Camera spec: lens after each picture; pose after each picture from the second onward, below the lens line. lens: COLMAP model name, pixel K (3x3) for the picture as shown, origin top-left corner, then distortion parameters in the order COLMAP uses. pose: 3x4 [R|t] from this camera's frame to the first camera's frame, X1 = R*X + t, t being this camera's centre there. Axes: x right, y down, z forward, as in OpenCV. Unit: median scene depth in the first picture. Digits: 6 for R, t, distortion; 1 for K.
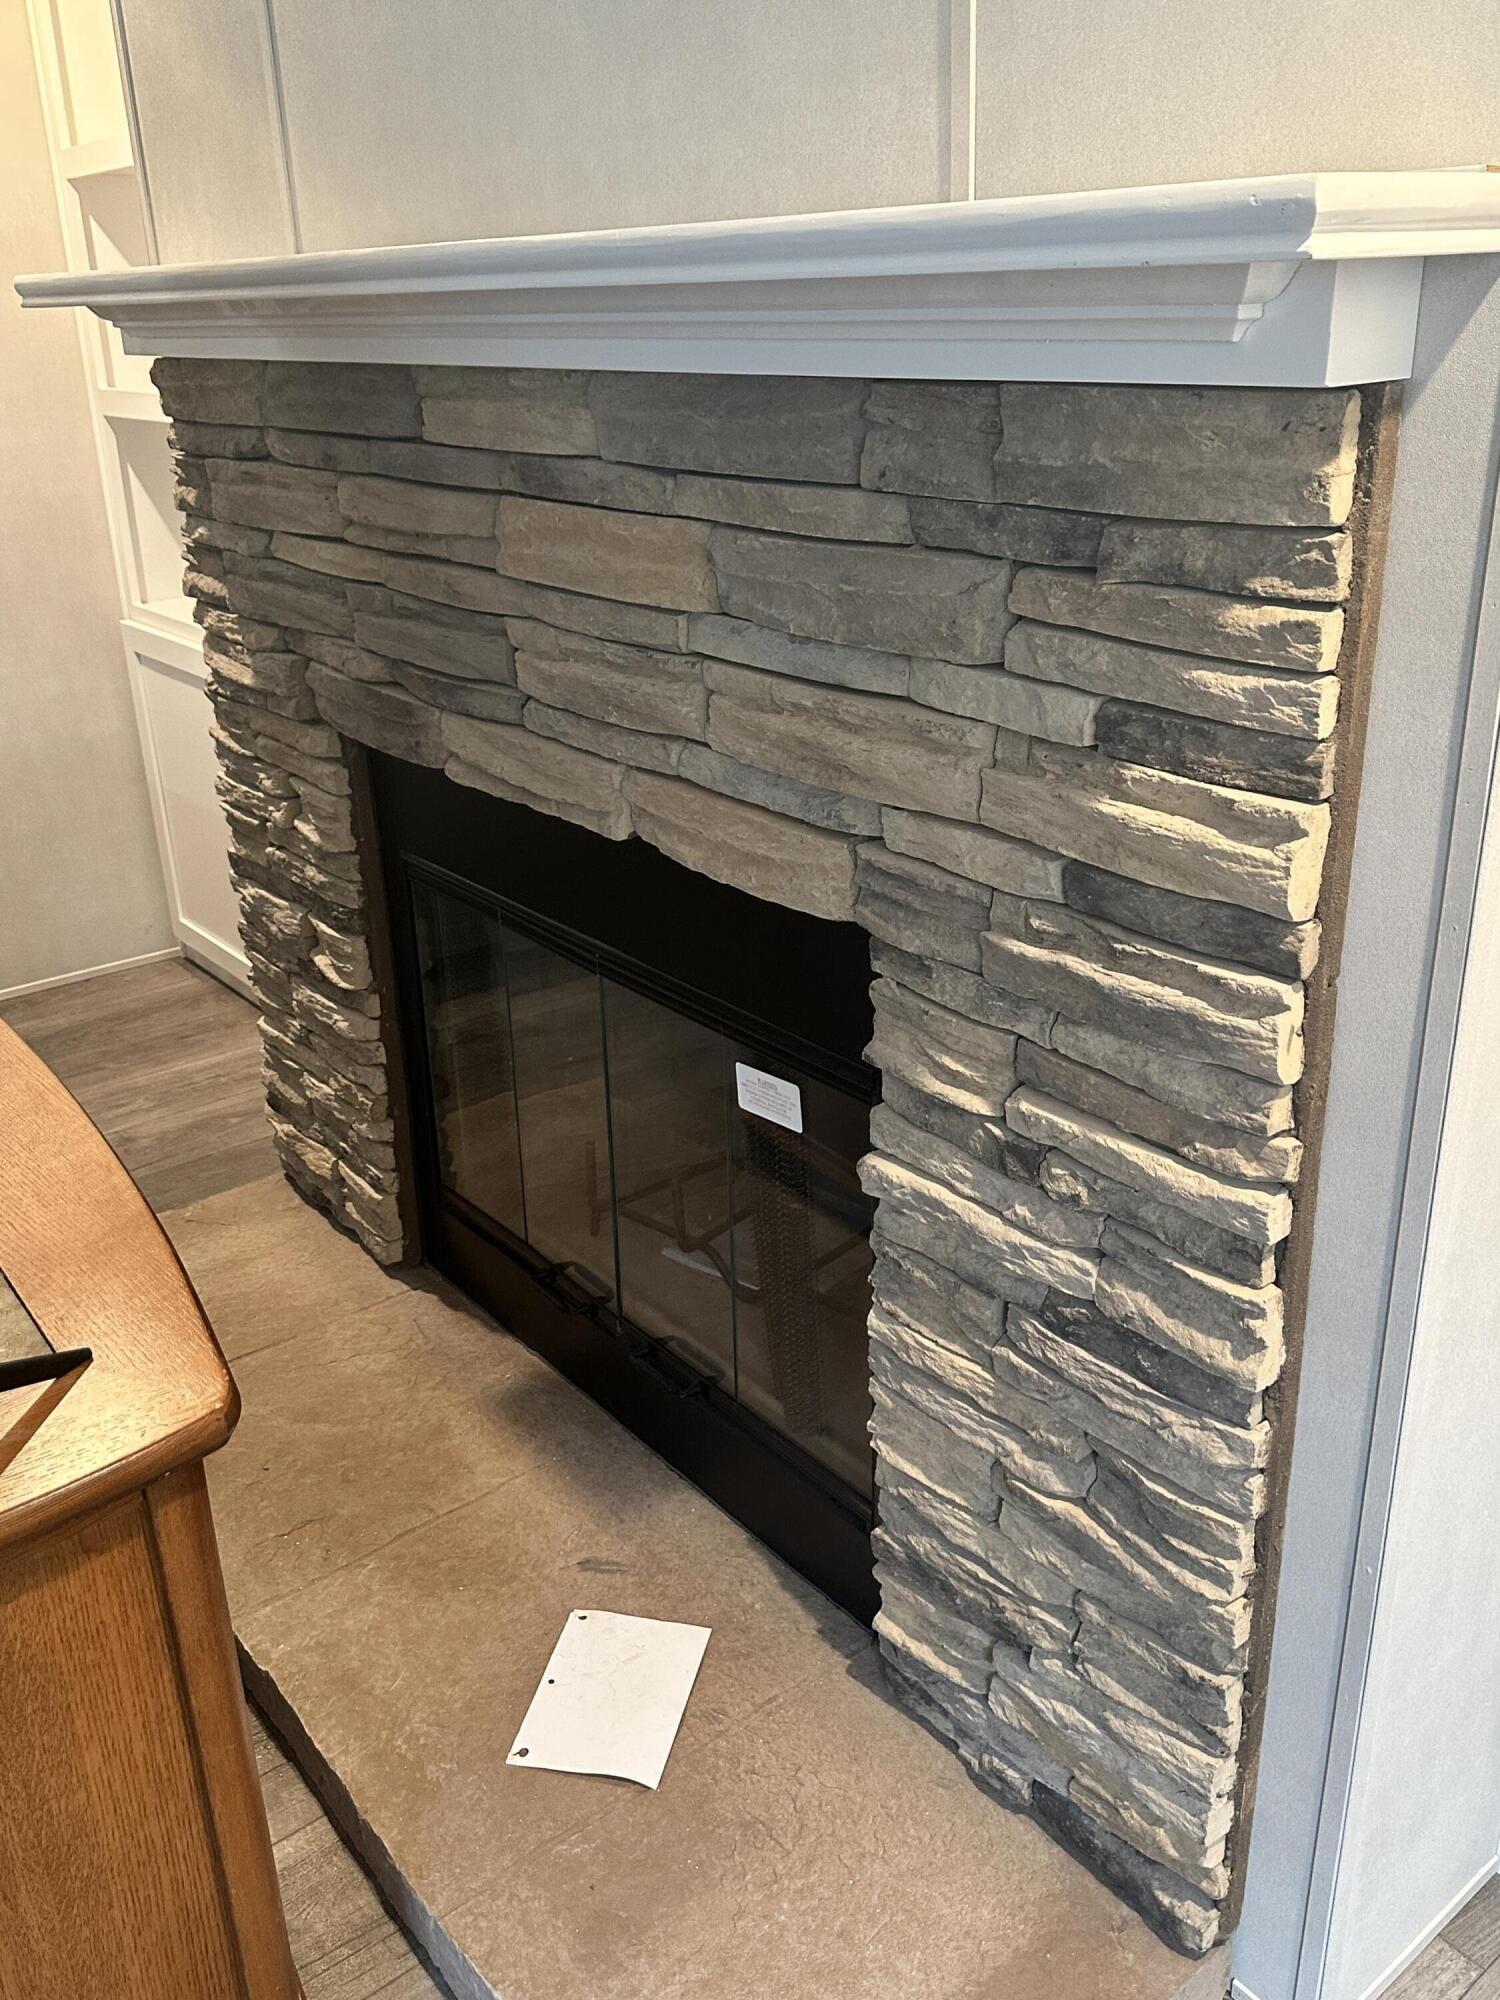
lens RADIAL K [[1673.7, 0, 745.9], [0, 1673.7, 992.6], [0, 0, 1]] dist [0.085215, -0.084069]
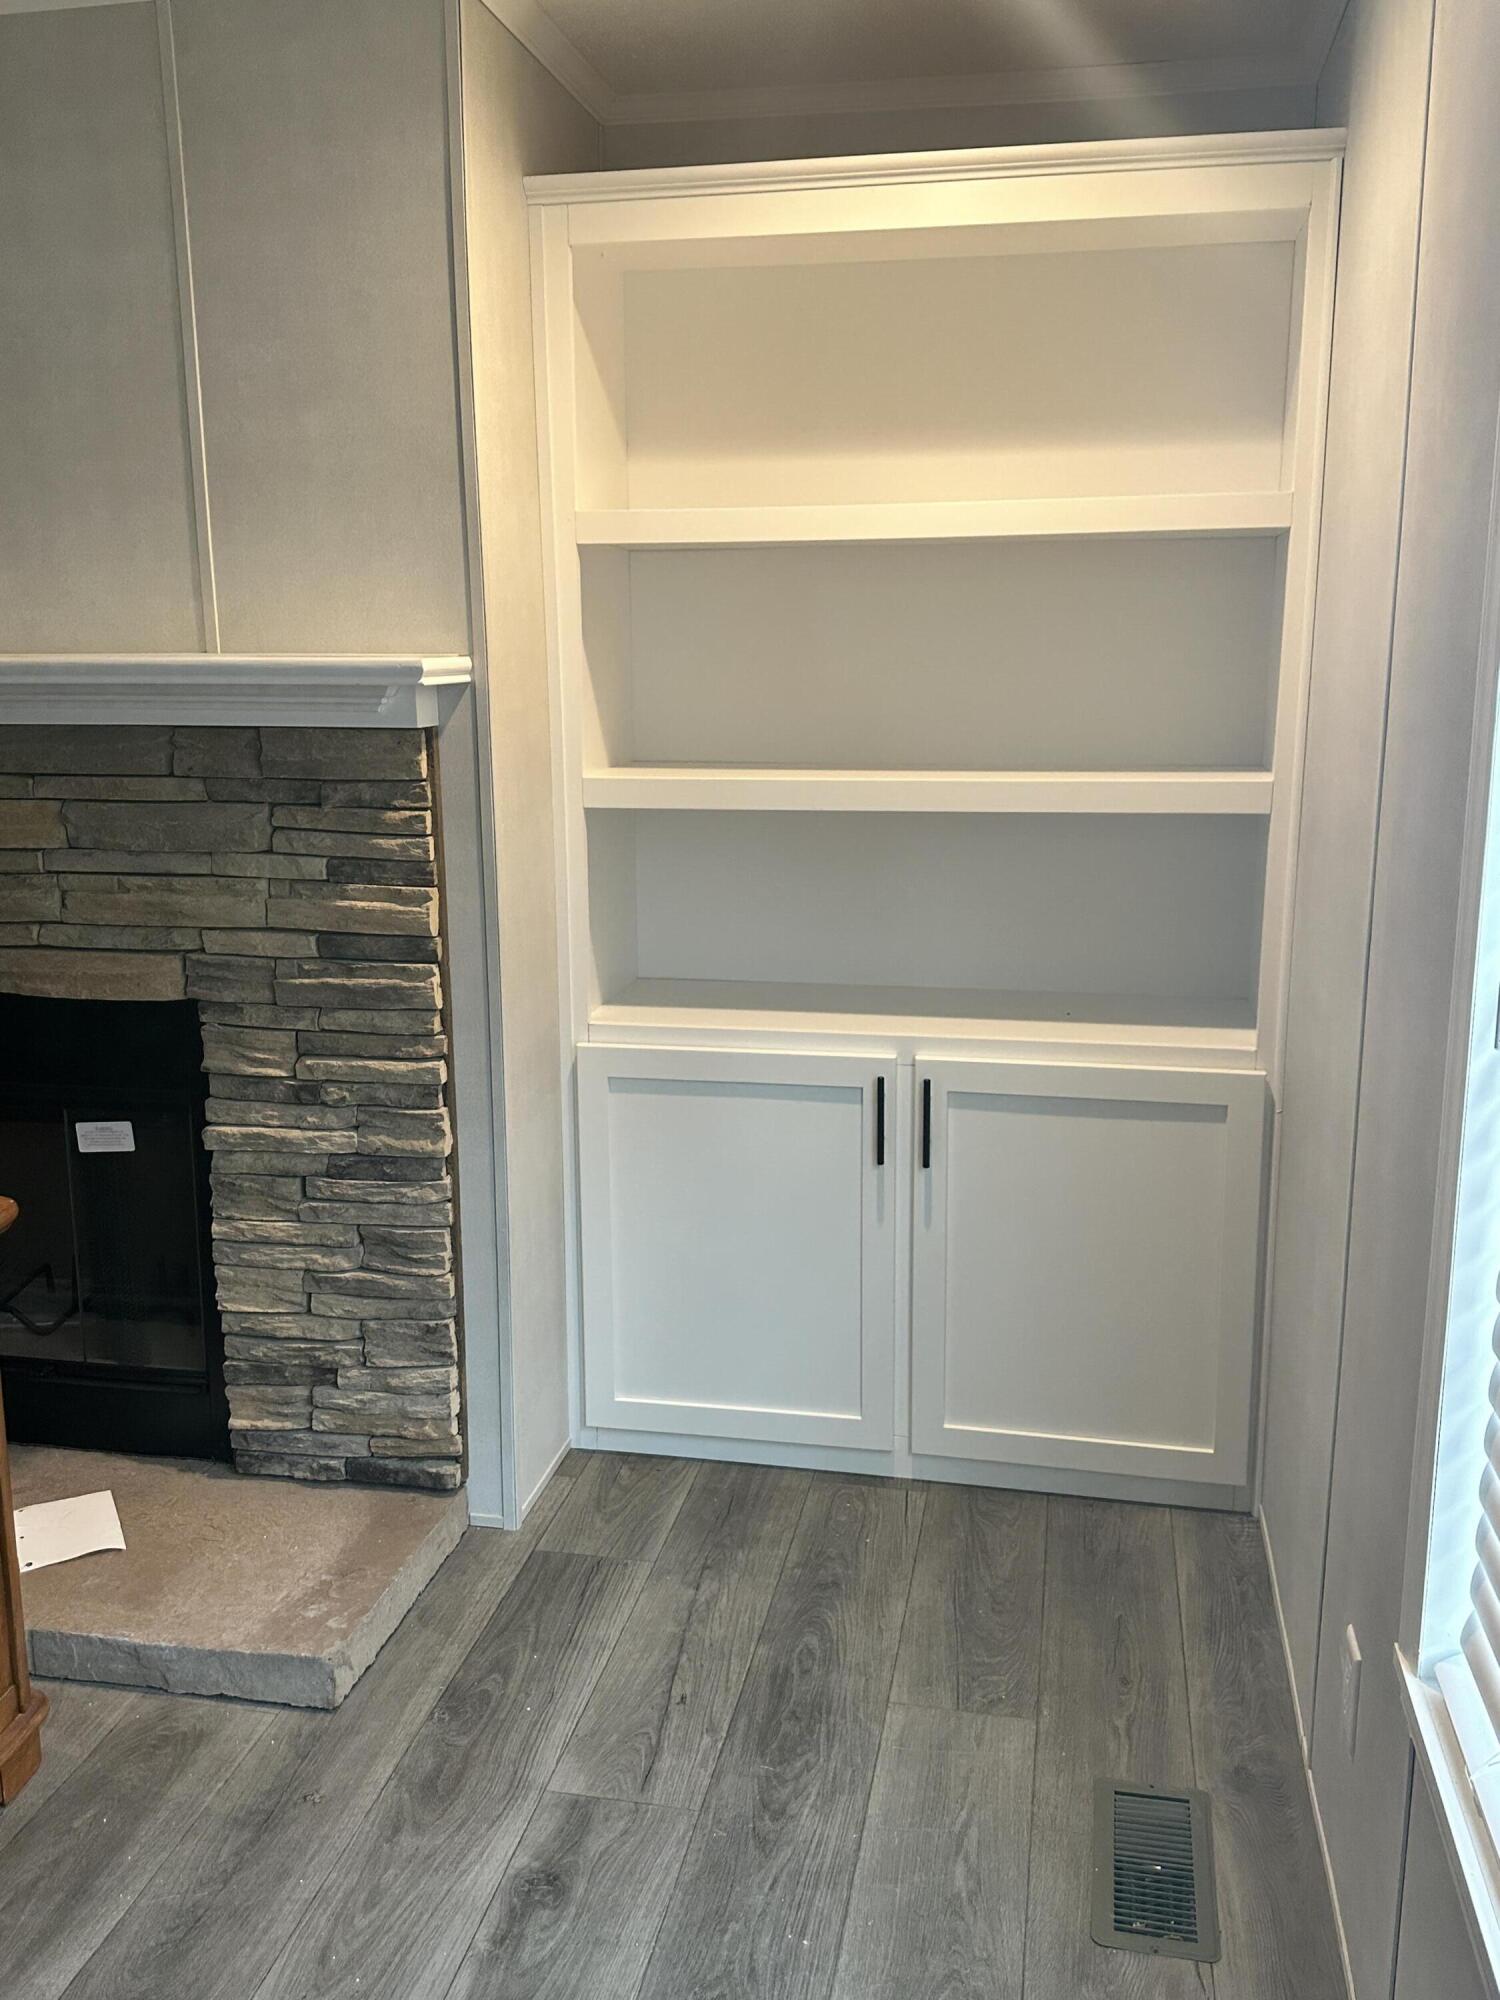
lens RADIAL K [[1673.7, 0, 746.9], [0, 1673.7, 1001.9], [0, 0, 1]] dist [0.085215, -0.084069]
pose [[0.759283, -0.102582, 0.642625, -0.752972], [0.230417, 0.965904, -0.118060, 0.368973], [-0.608603, 0.237712, 0.757031, -0.913577]]
